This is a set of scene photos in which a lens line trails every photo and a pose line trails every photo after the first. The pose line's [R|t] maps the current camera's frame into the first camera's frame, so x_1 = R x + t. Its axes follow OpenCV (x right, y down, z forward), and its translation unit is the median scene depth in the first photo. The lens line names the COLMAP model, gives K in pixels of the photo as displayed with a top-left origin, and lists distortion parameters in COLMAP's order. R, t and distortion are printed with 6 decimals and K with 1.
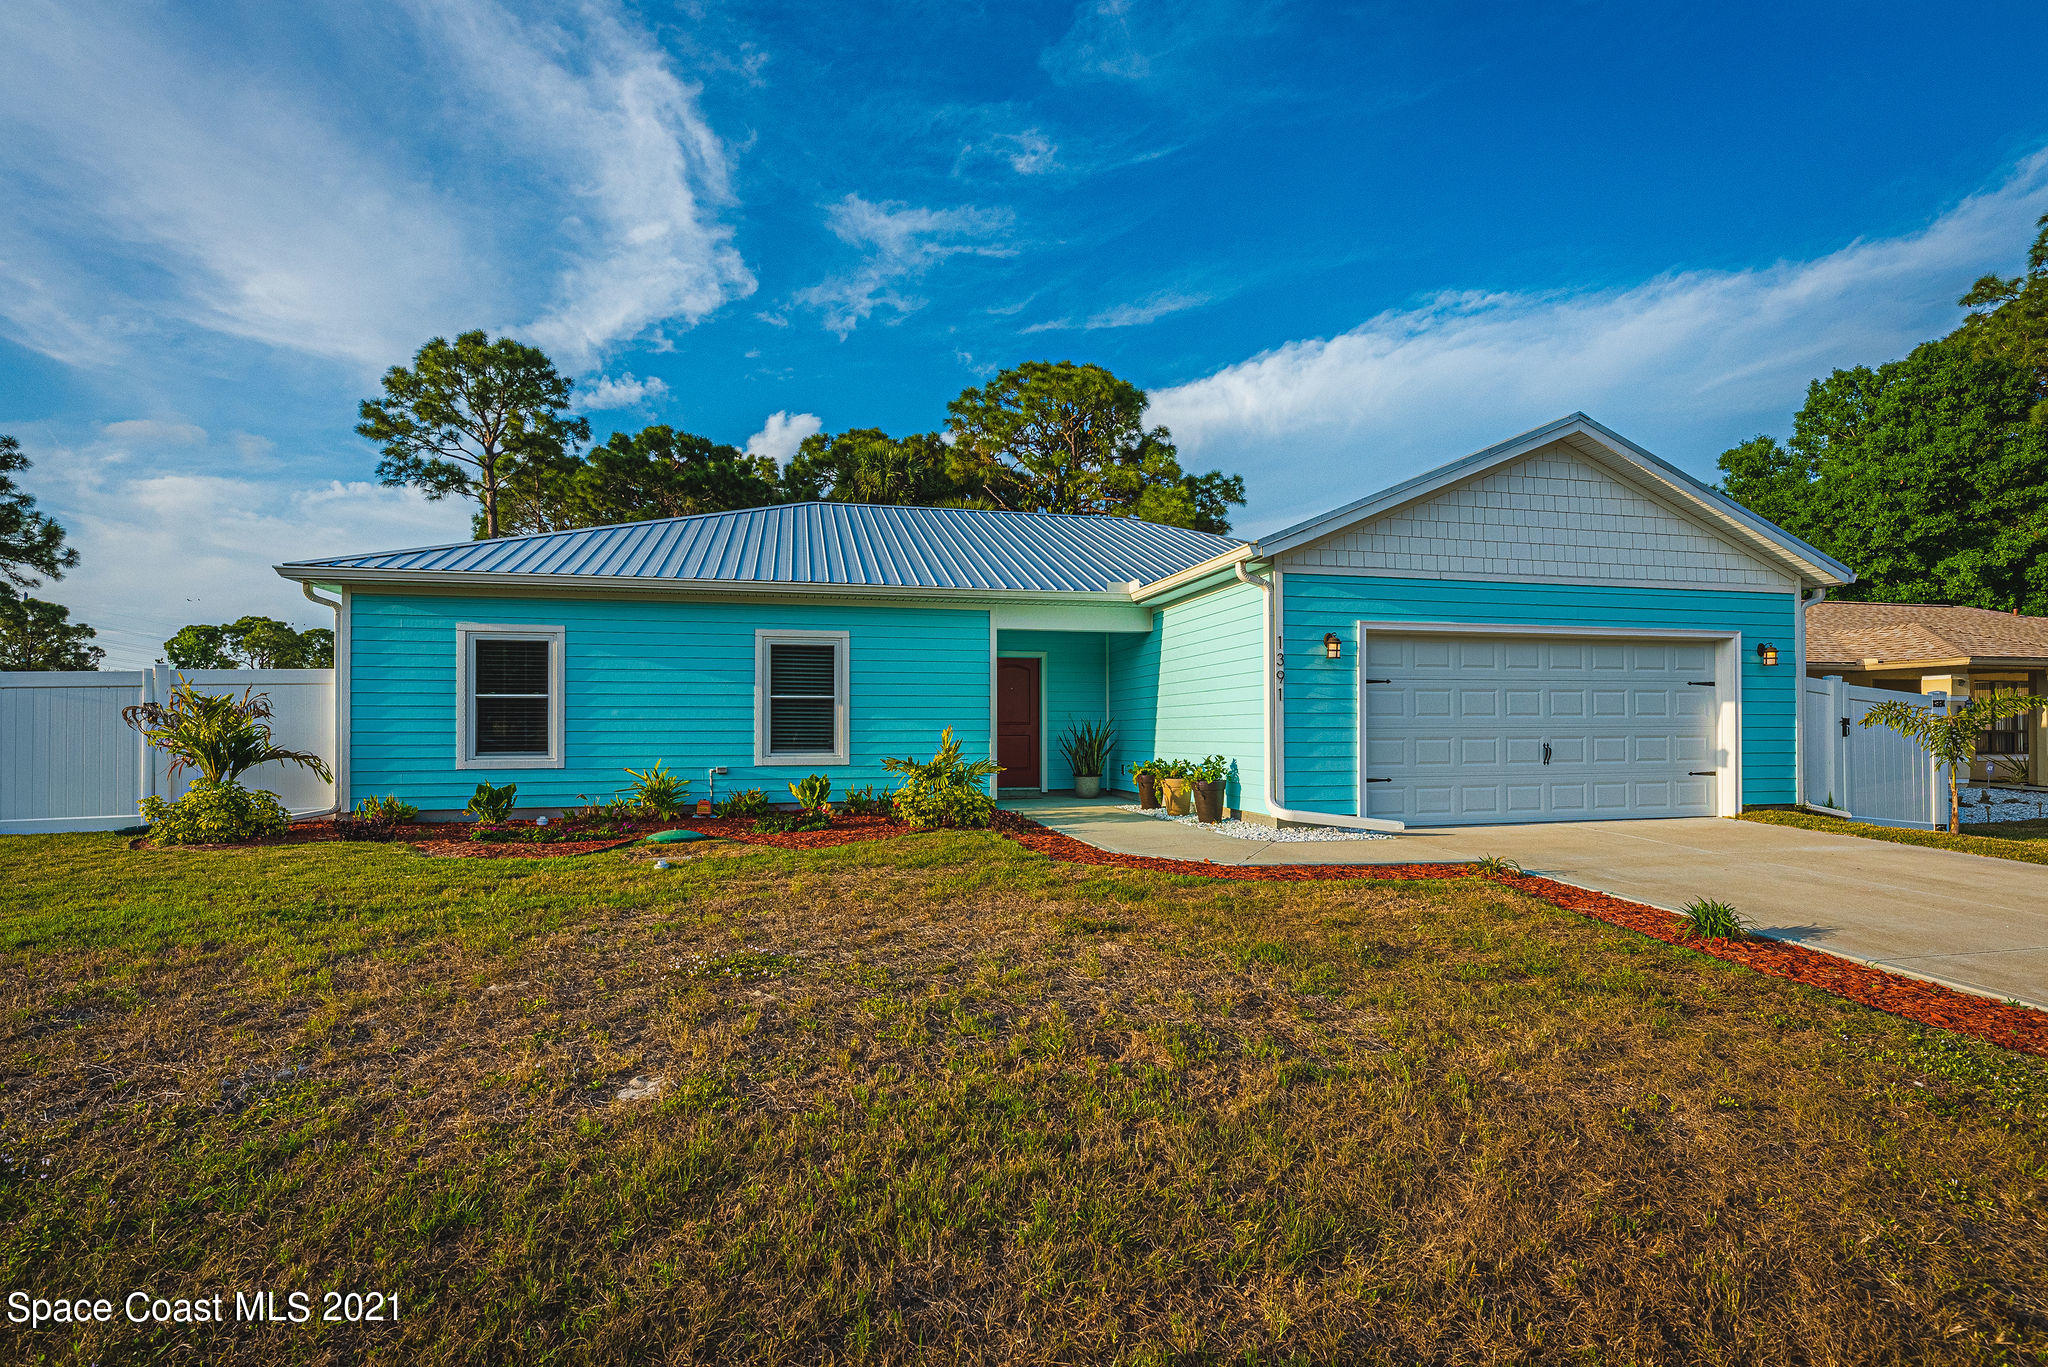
lens RADIAL K [[934.2, 0, 1016.4], [0, 934.2, 724.2], [0, 0, 1]] dist [-0.000579, -0.000569]
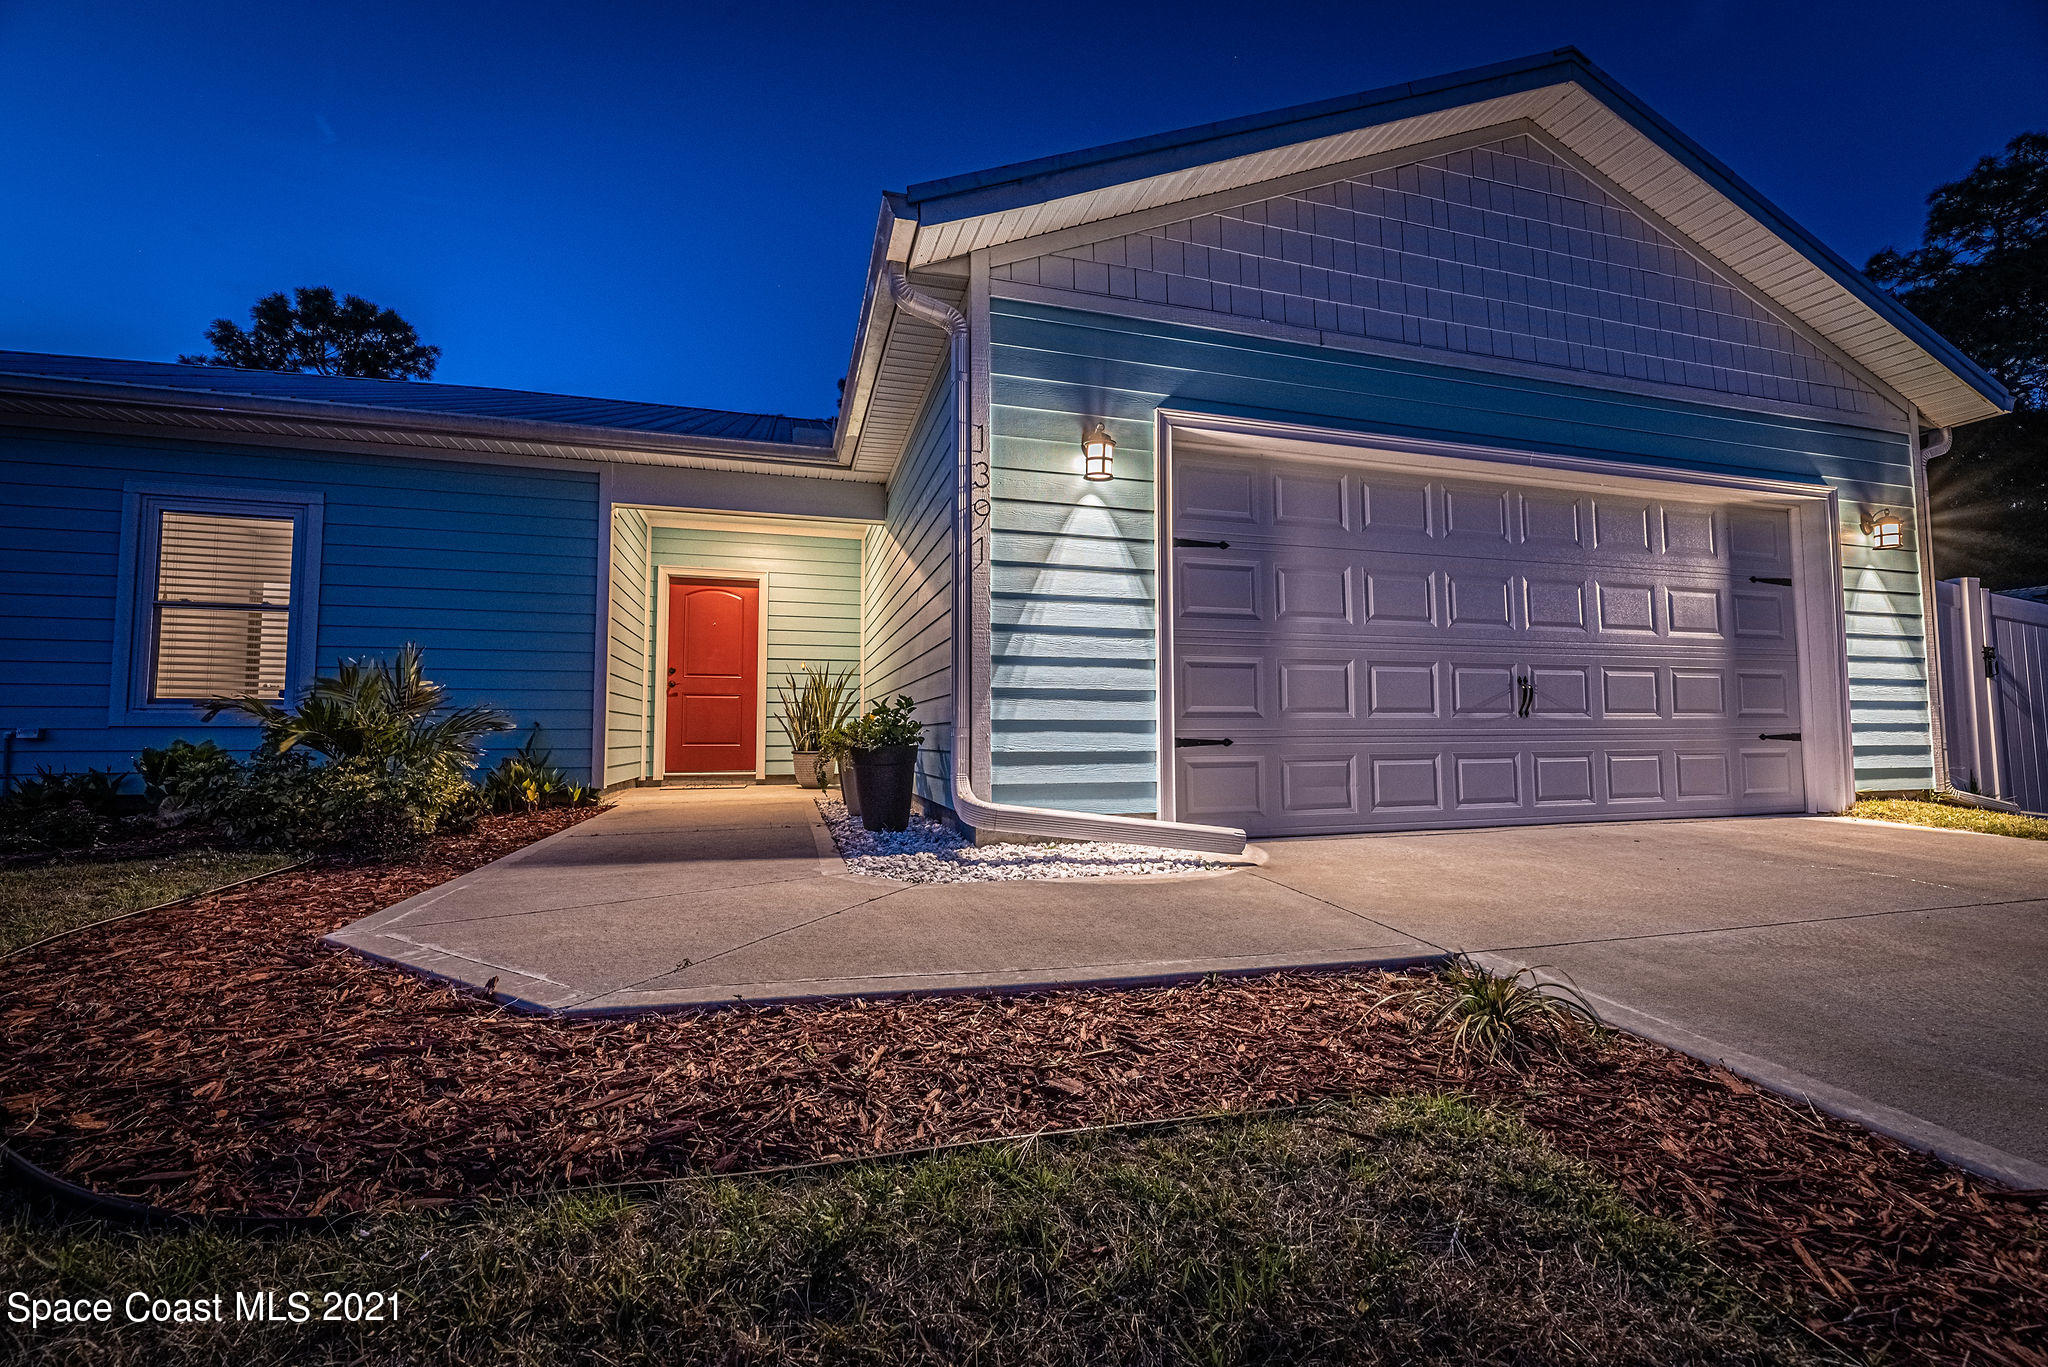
lens RADIAL K [[829.5, 0, 1024.0], [0, 829.5, 683.5], [0, 0, 1]] dist [-0.001133, 0.000341]
pose [[0.998554, 0.003451, 0.053642, 0.187559], [-0.000557, 0.998547, -0.053876, 0.037051], [-0.053750, 0.053768, 0.997106, 0.396789]]
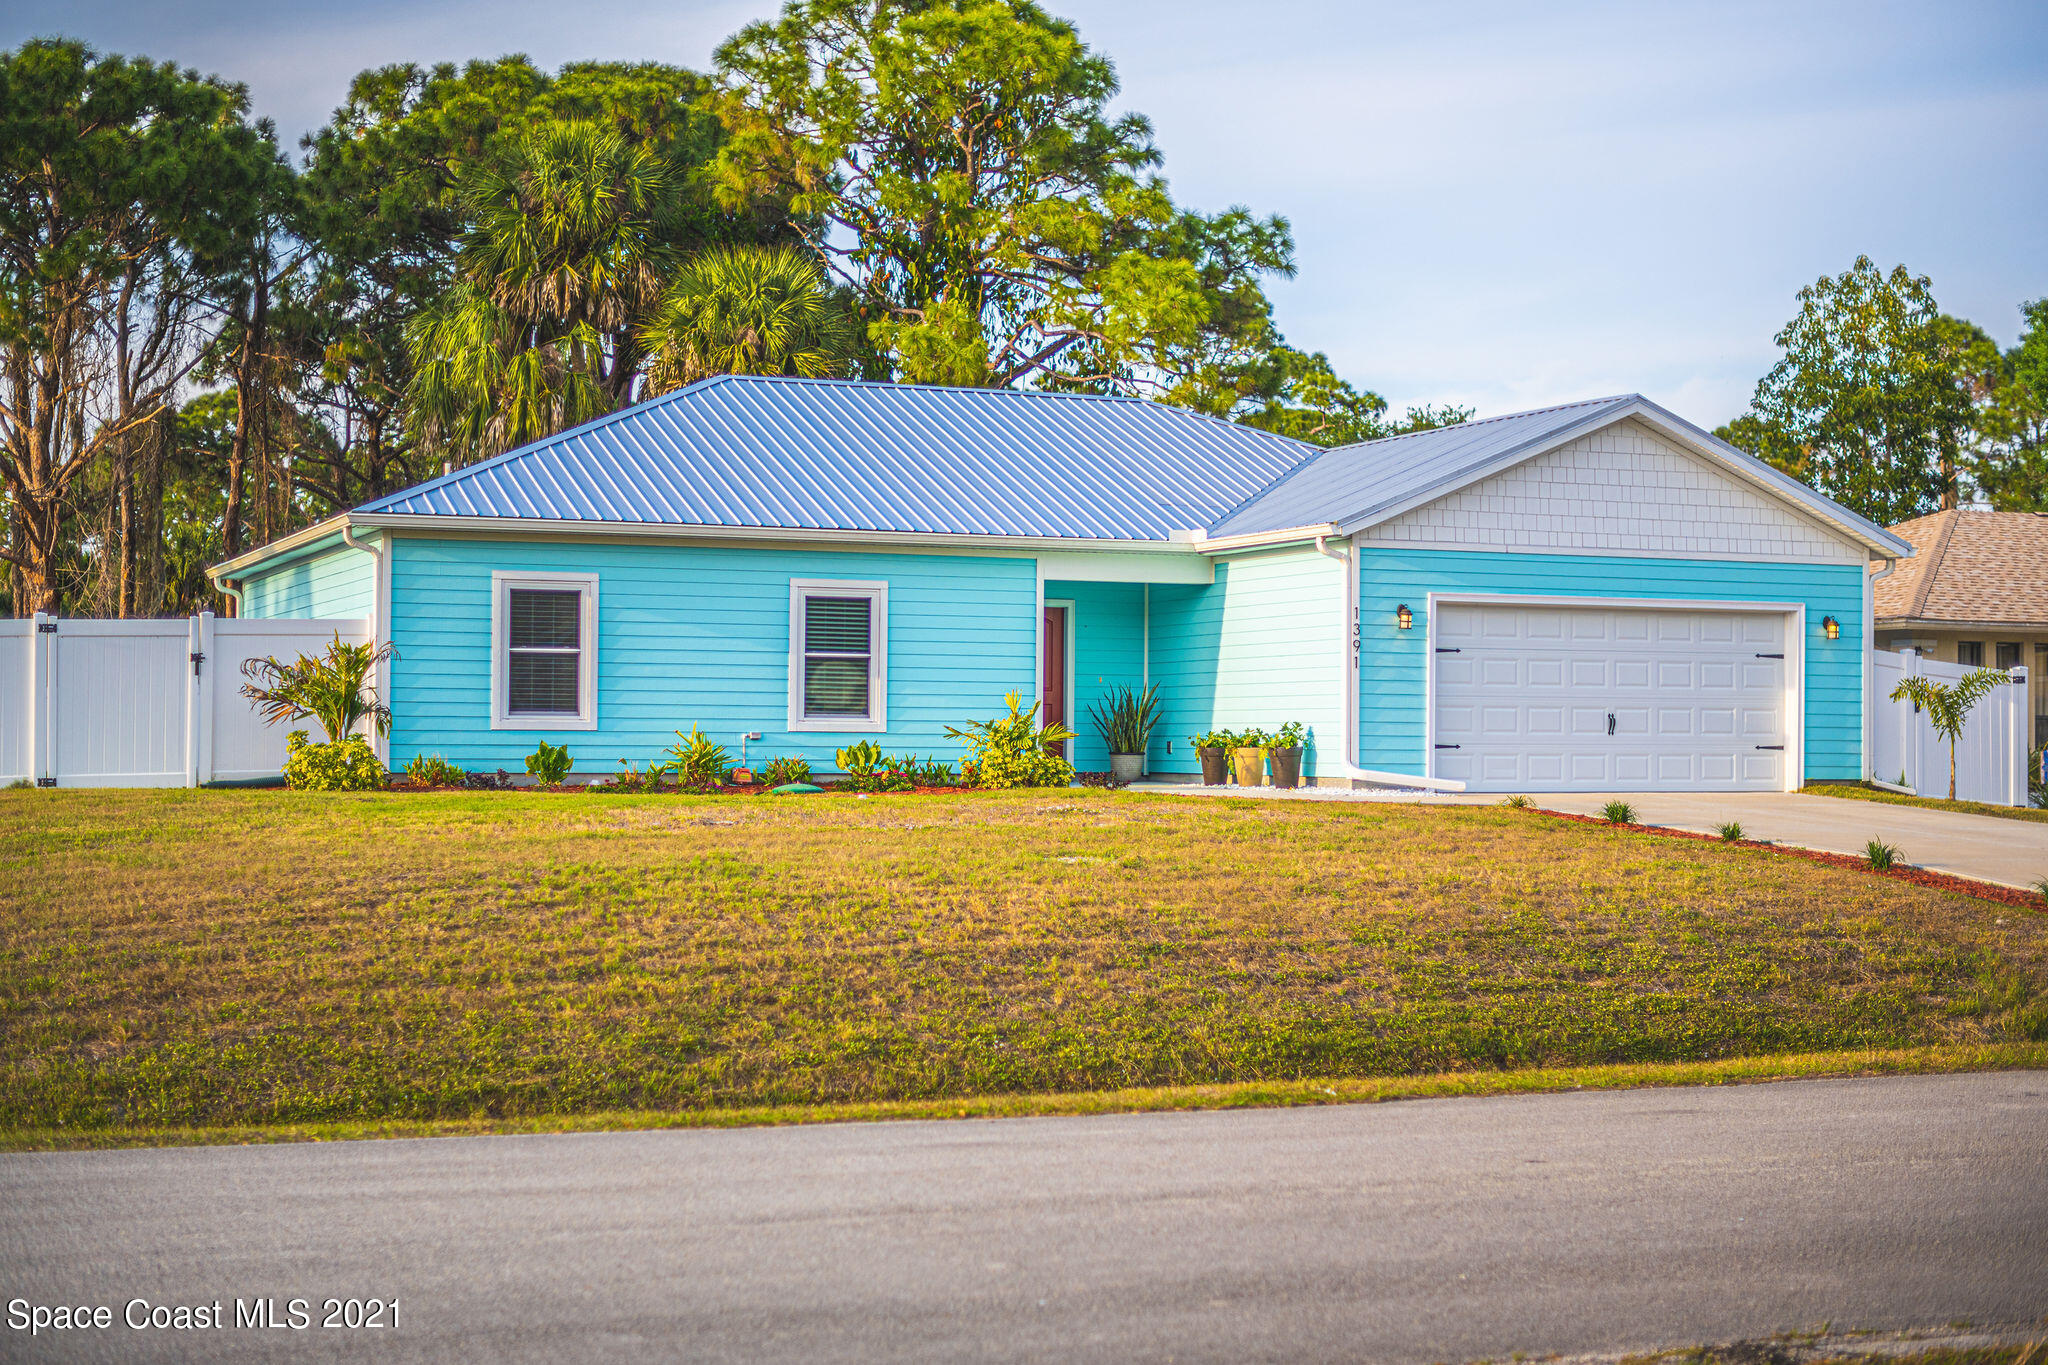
lens RADIAL K [[2939.2, 0, 1024.0], [0, 2939.2, 682.5], [0, 0, 1]] dist [0.005565, 0.050207]
pose [[0.986578, 0.012787, 0.162792, -0.421418], [-0.011289, 0.999885, -0.010123, 0.019456], [-0.162902, 0.008150, 0.986609, -1.485865]]
